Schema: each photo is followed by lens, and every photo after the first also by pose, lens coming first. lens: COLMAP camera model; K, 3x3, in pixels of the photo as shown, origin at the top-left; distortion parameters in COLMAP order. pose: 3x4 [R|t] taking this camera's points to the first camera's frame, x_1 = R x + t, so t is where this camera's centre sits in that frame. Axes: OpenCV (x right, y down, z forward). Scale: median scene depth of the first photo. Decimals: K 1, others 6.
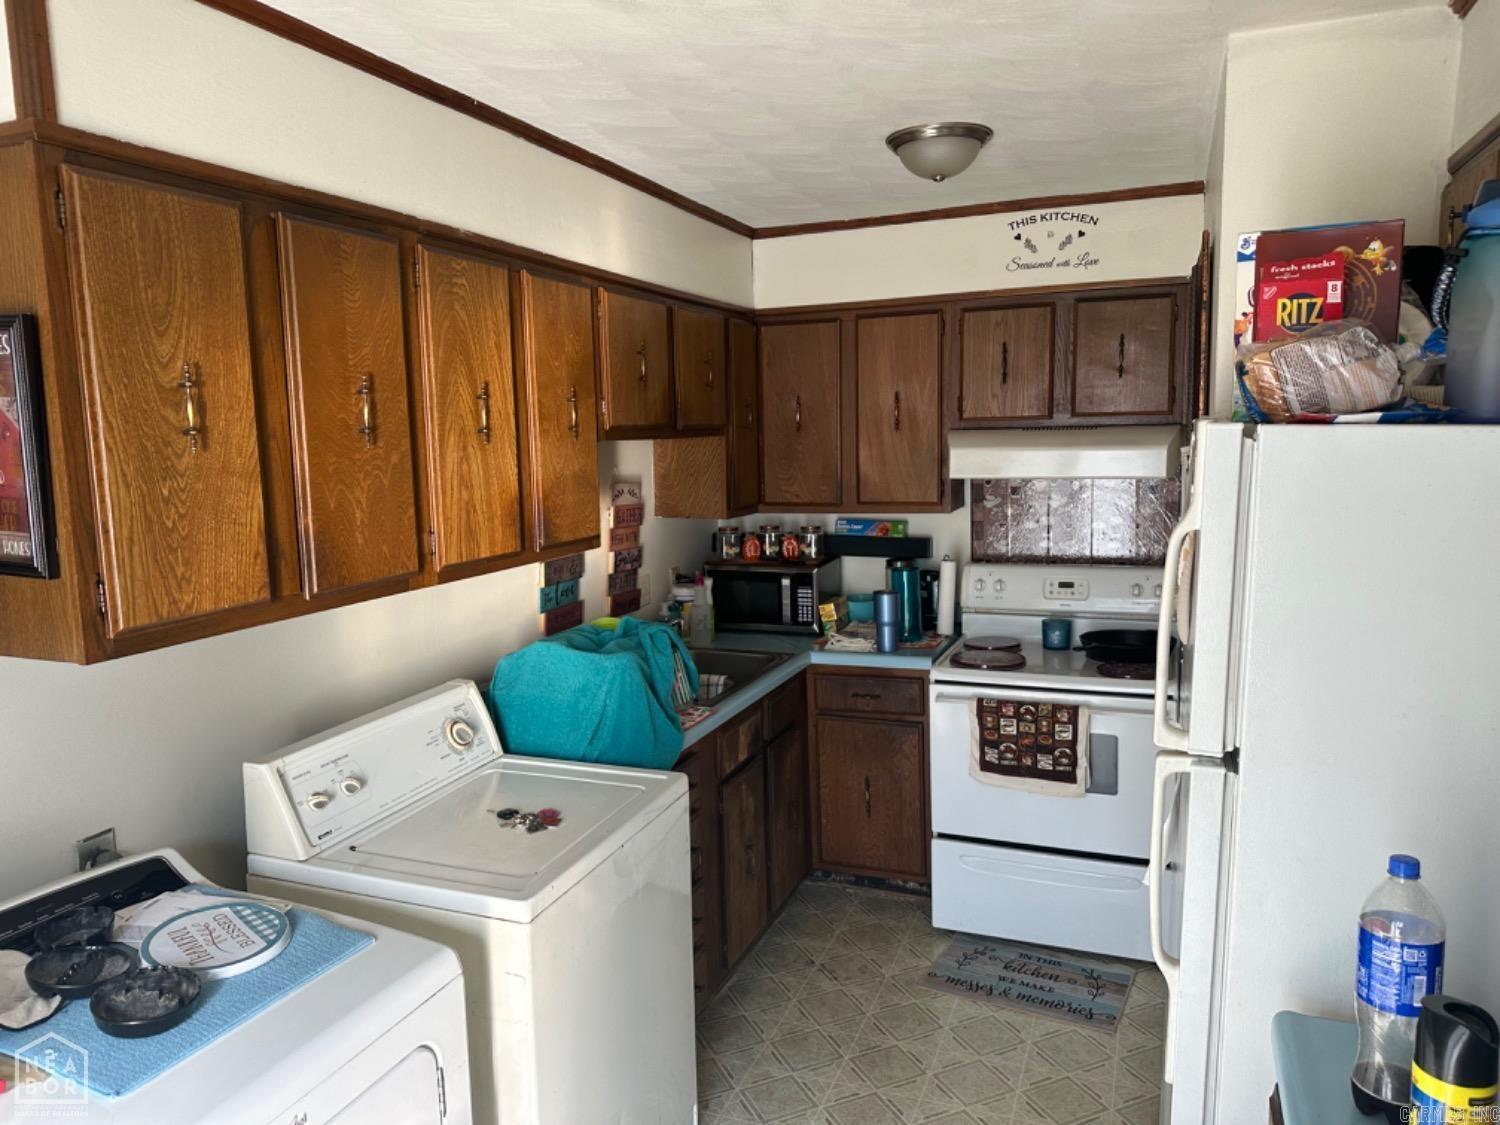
lens RADIAL K [[1054.3, 0, 758.9], [0, 1054.3, 551.8], [0, 0, 1]] dist [0.047470, -0.052309]
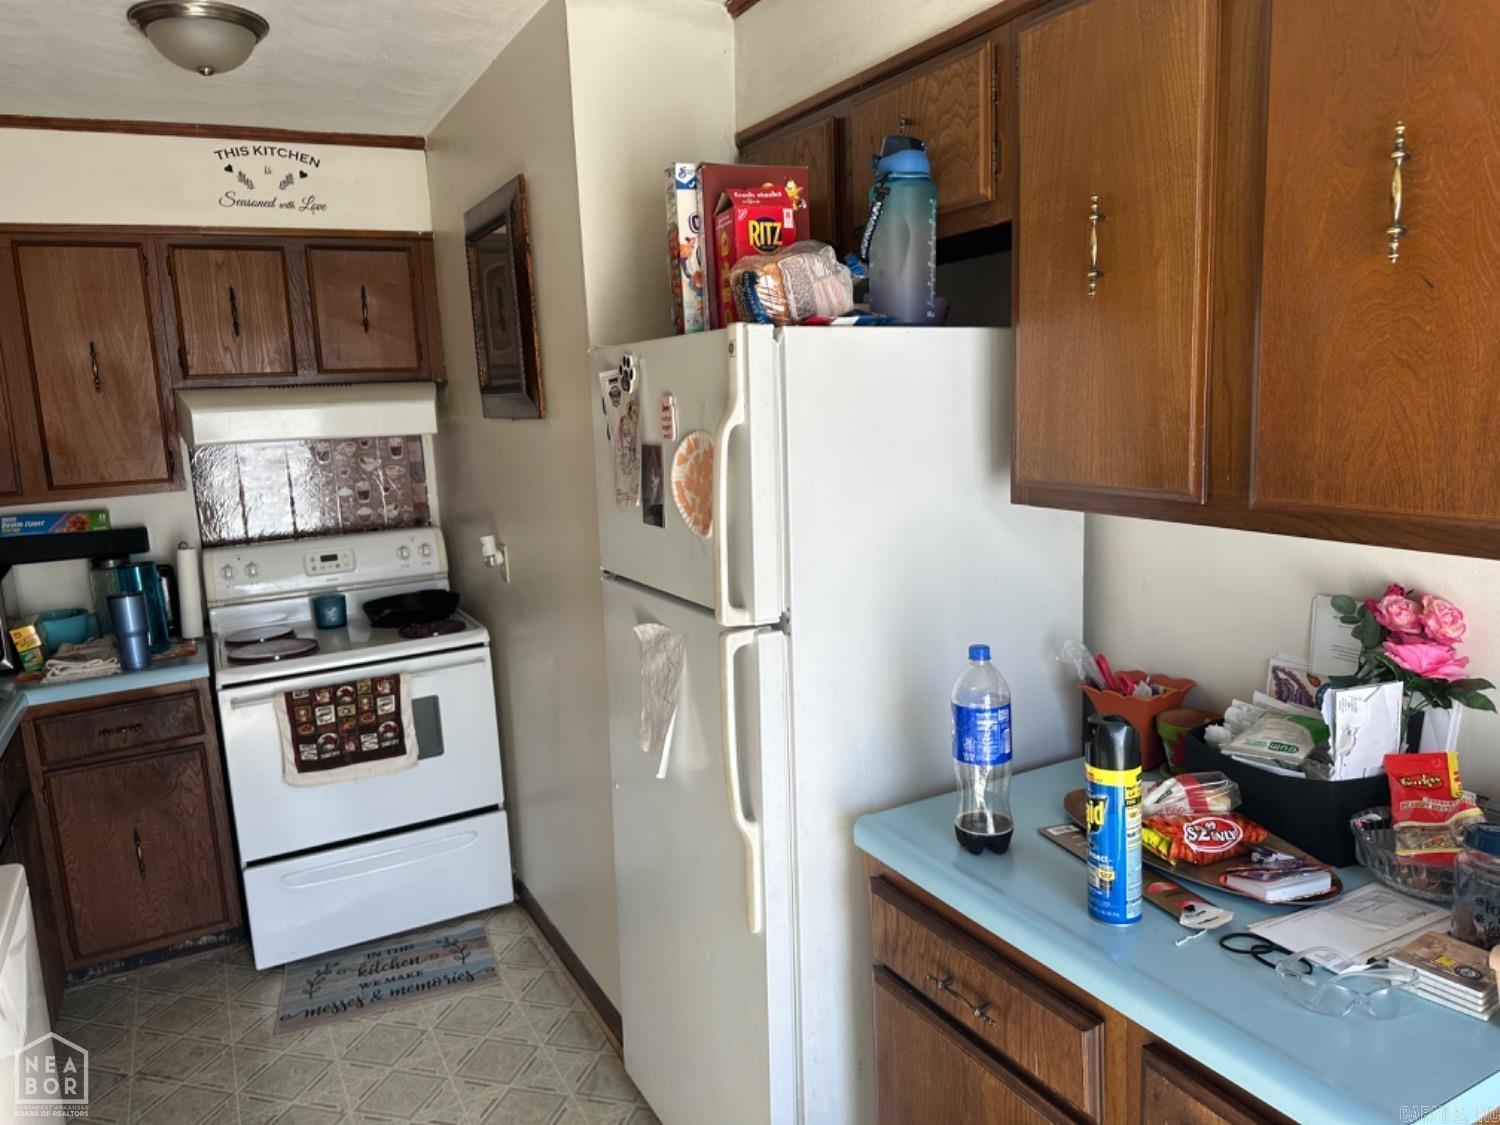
lens RADIAL K [[1054.3, 0, 759.6], [0, 1054.3, 552.0], [0, 0, 1]] dist [0.047470, -0.052309]
pose [[0.645230, -0.129270, 0.752973, -0.204132], [0.128877, 0.989874, 0.059505, 0.024175], [-0.753040, 0.058647, 0.655356, 0.133579]]
